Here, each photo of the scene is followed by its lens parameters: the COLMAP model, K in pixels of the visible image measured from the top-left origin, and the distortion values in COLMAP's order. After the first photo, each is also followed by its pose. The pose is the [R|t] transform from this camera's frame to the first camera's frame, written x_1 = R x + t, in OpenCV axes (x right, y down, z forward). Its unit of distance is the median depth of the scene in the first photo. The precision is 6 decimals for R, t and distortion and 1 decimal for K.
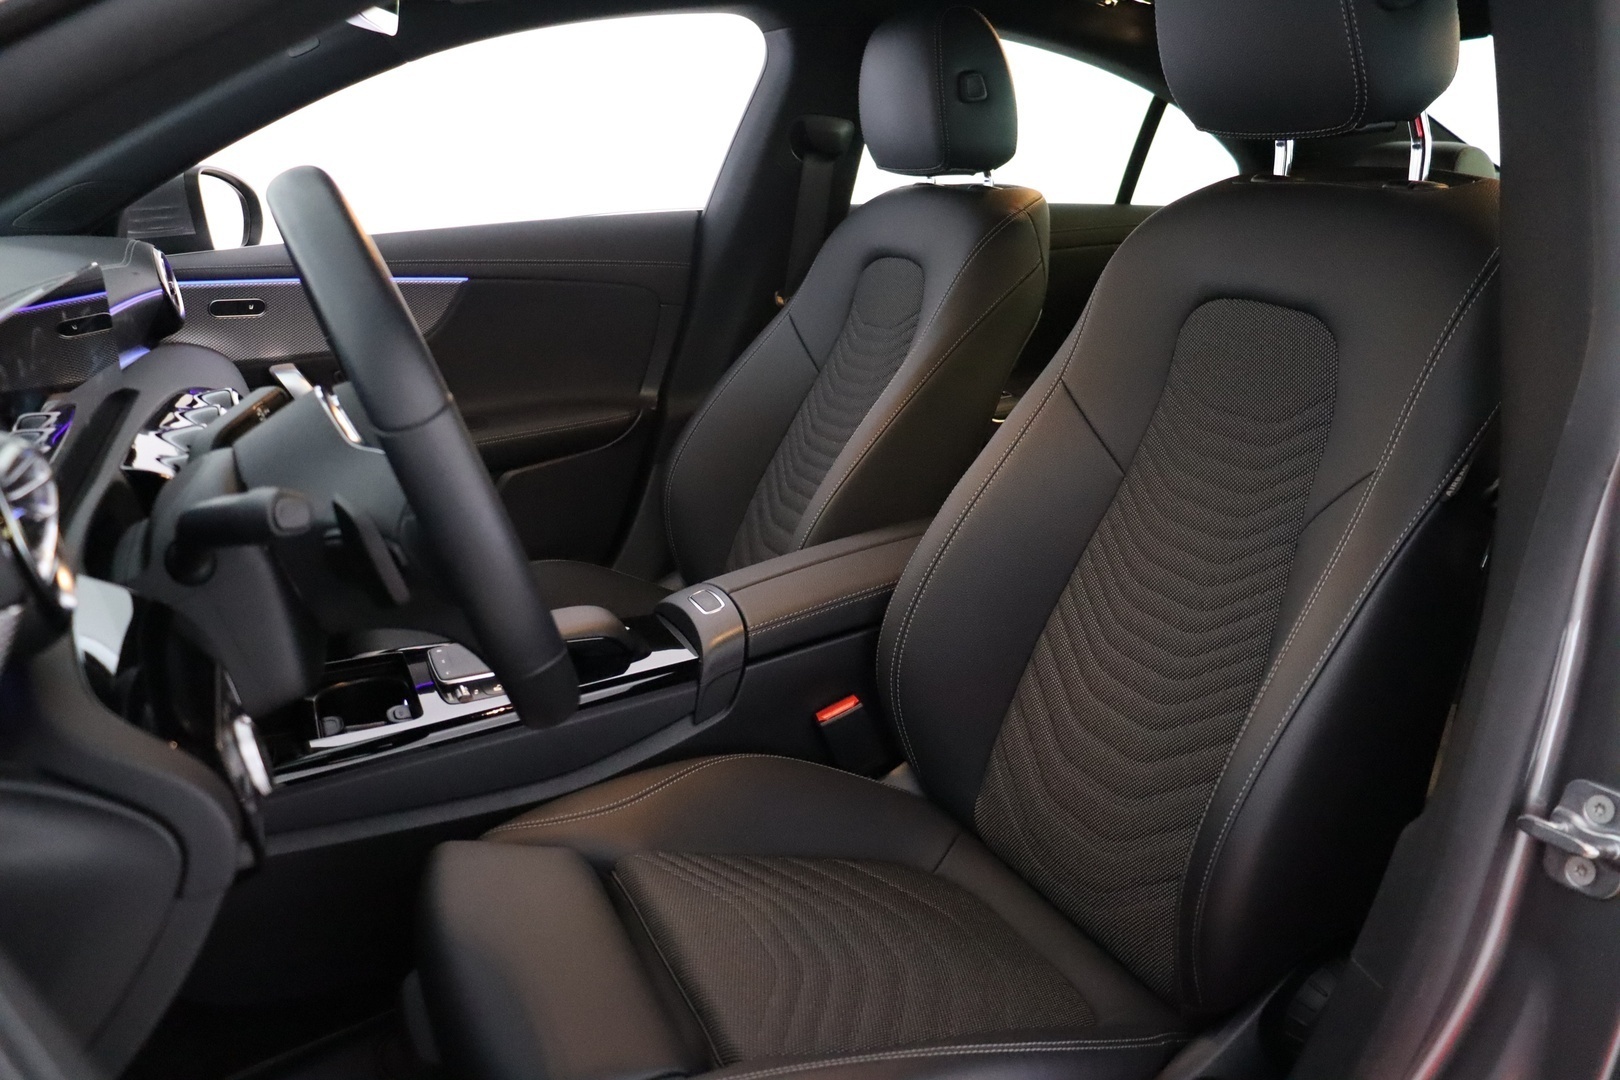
lens RADIAL K [[1308.3, 0, 812.3], [0, 1308.3, 563.7], [0, 0, 1]] dist [-0.153610, 0.135148]
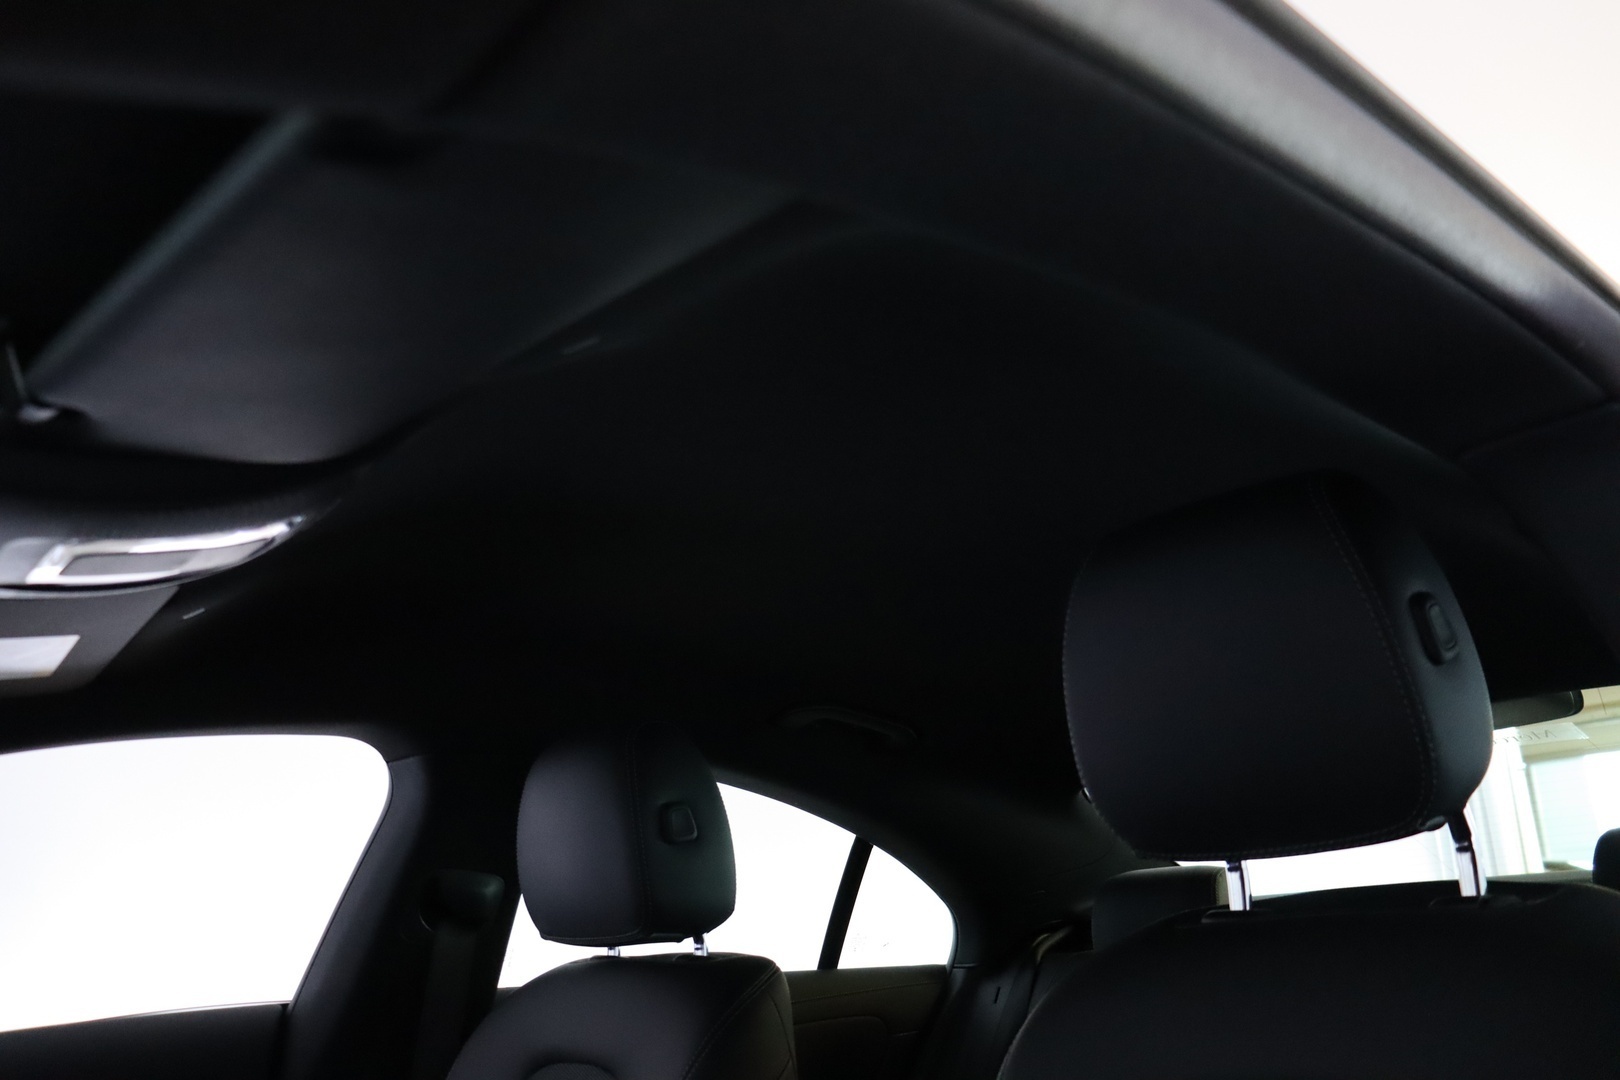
lens RADIAL K [[1308.3, 0, 812.3], [0, 1308.3, 563.7], [0, 0, 1]] dist [-0.153610, 0.135148]
pose [[0.956636, 0.041449, 0.288321, -0.021521], [0.123467, 0.838806, -0.530246, -0.077447], [-0.263824, 0.542851, 0.797314, 0.258095]]
